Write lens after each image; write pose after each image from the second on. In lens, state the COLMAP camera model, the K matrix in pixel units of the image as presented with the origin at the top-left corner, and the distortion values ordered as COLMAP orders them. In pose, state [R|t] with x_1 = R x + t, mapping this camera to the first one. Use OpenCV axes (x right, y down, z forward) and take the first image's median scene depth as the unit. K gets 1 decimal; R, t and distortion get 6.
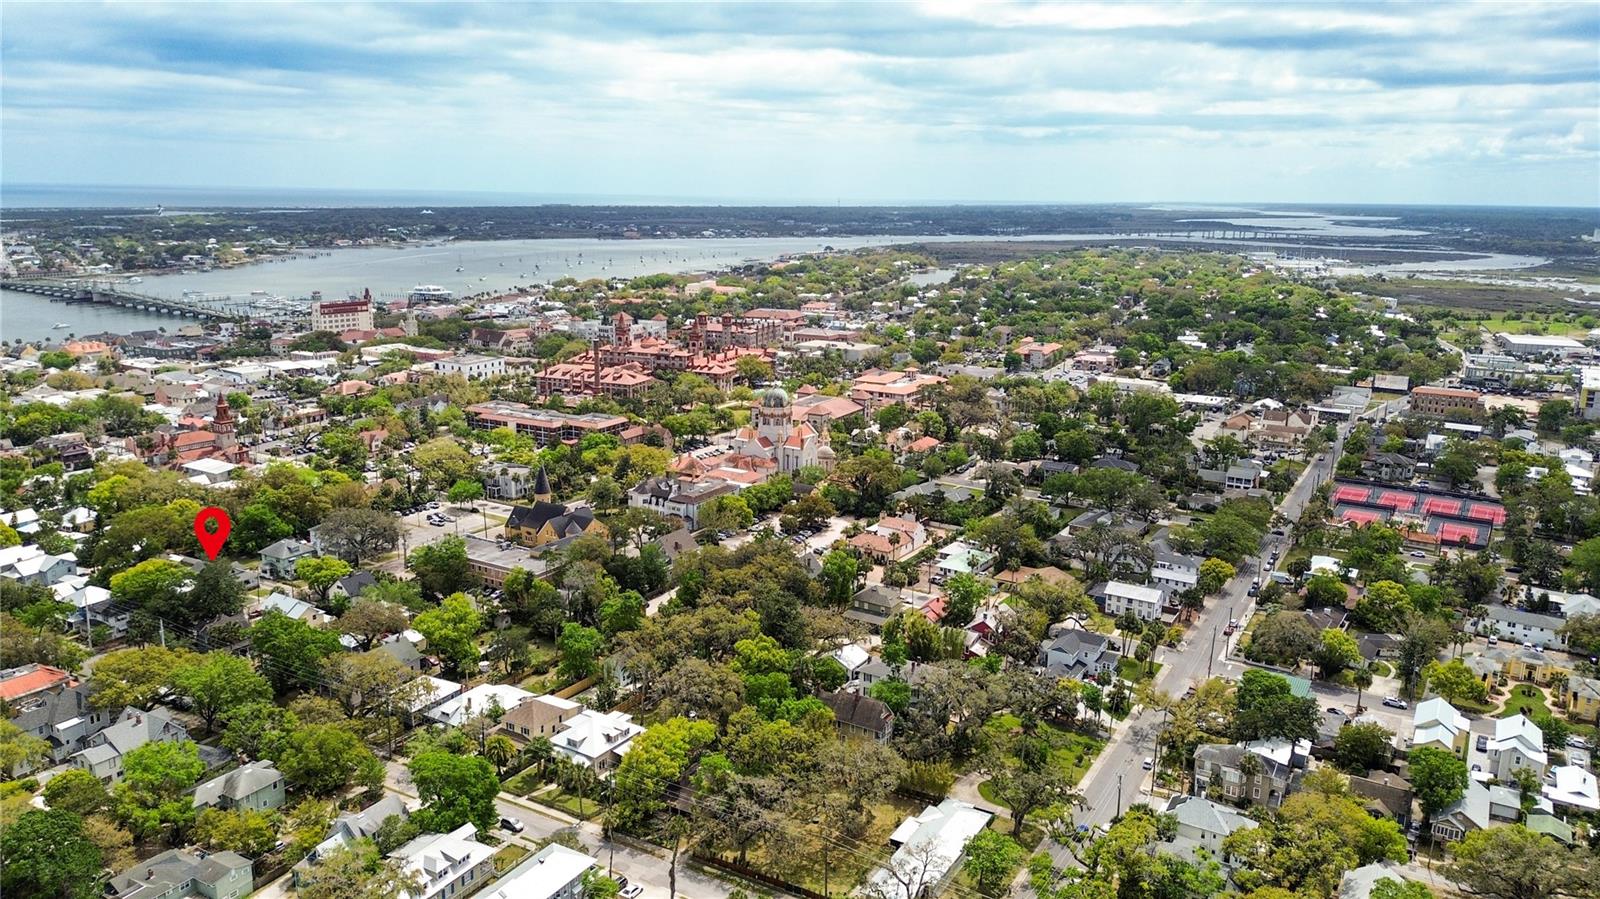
lens RADIAL K [[1151.0, 0, 800.0], [0, 1151.0, 449.5], [0, 0, 1]] dist [0.123939, -0.144364]
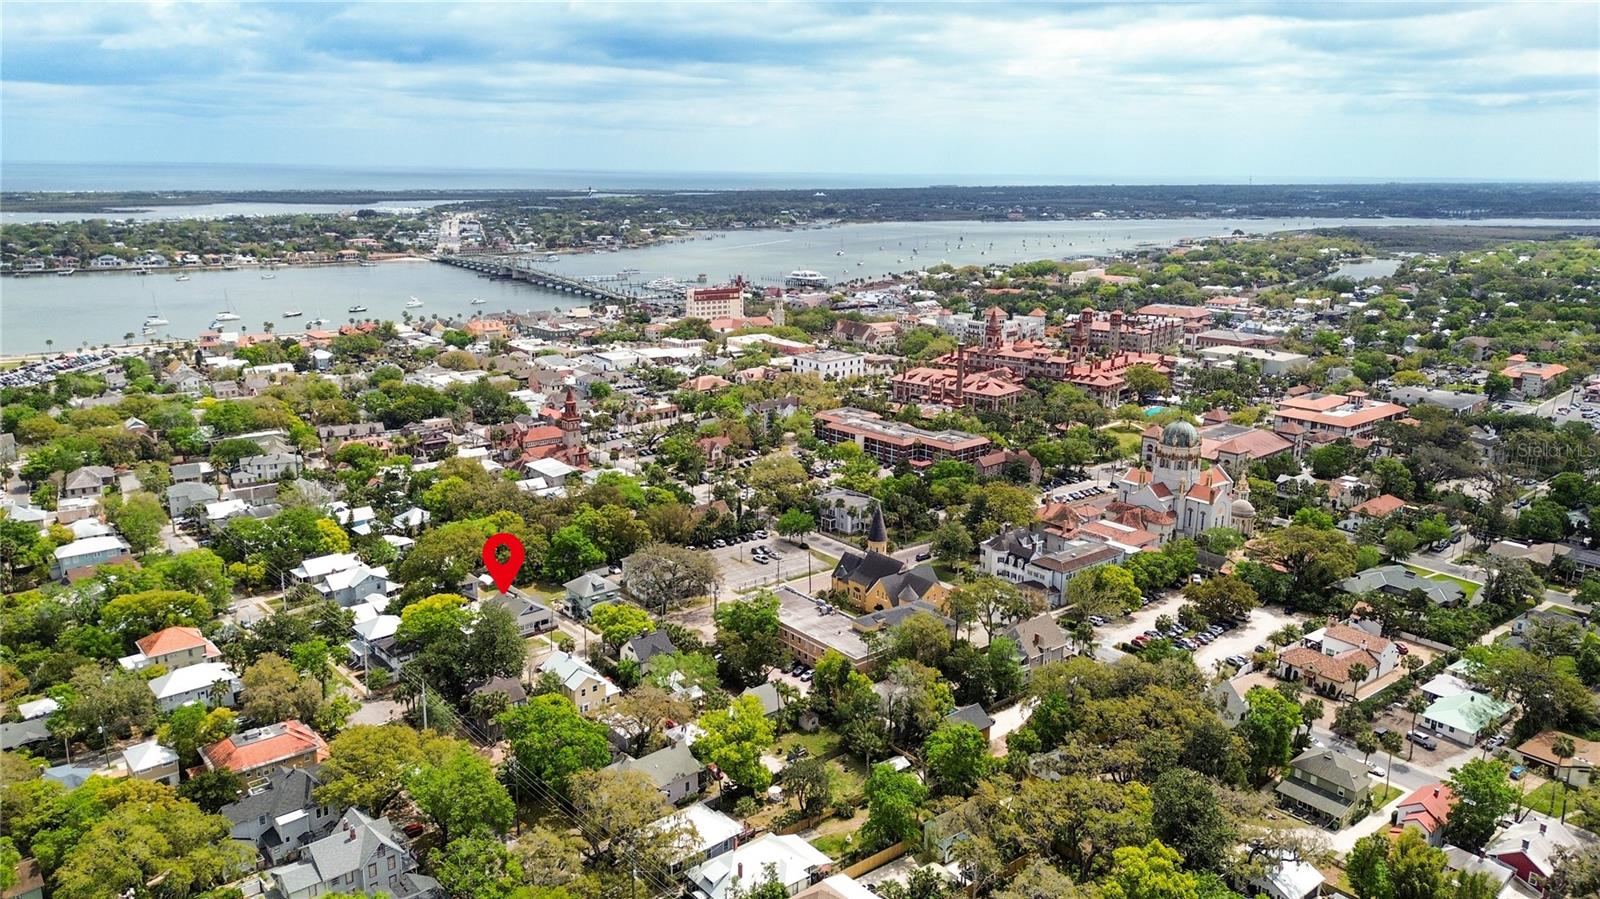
lens RADIAL K [[1151.0, 0, 800.0], [0, 1151.0, 449.5], [0, 0, 1]] dist [0.123939, -0.144364]
pose [[0.948059, 0.074618, -0.309219, -0.015255], [-0.069590, 0.997203, 0.027276, -0.028975], [0.310389, -0.004341, 0.950600, 0.124163]]
